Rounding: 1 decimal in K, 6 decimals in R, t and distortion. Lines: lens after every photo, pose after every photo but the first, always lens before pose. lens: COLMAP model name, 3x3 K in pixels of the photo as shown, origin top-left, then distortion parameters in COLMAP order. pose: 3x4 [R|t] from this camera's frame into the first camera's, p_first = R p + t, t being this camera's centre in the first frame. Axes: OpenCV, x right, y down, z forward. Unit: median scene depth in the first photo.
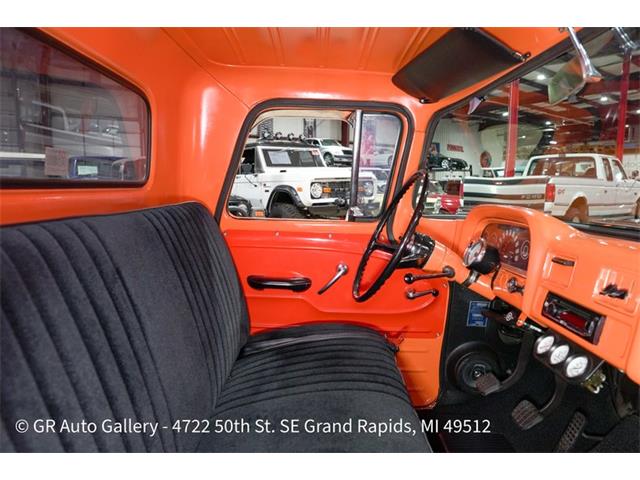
lens RADIAL K [[438.1, 0, 321.2], [0, 438.1, 241.3], [0, 0, 1]] dist [-0.145792, 0.114151]
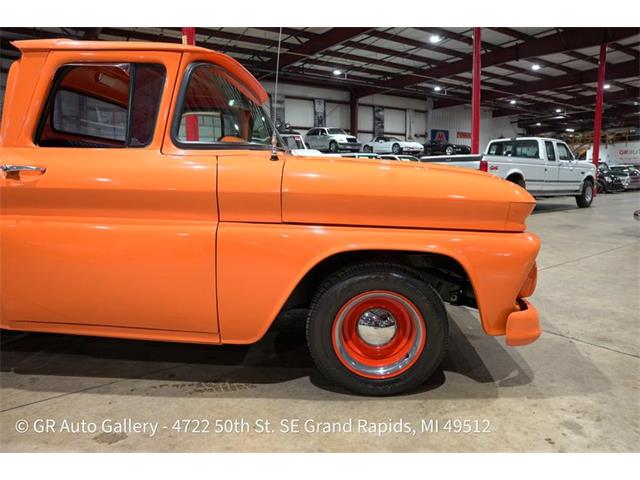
lens RADIAL K [[438.1, 0, 321.2], [0, 438.1, 241.3], [0, 0, 1]] dist [-0.145792, 0.114151]
pose [[0.998161, 0.006224, -0.060295, 0.162006], [-0.004860, 0.999730, 0.022734, 0.073235], [0.060420, -0.022399, 0.997922, -0.280527]]
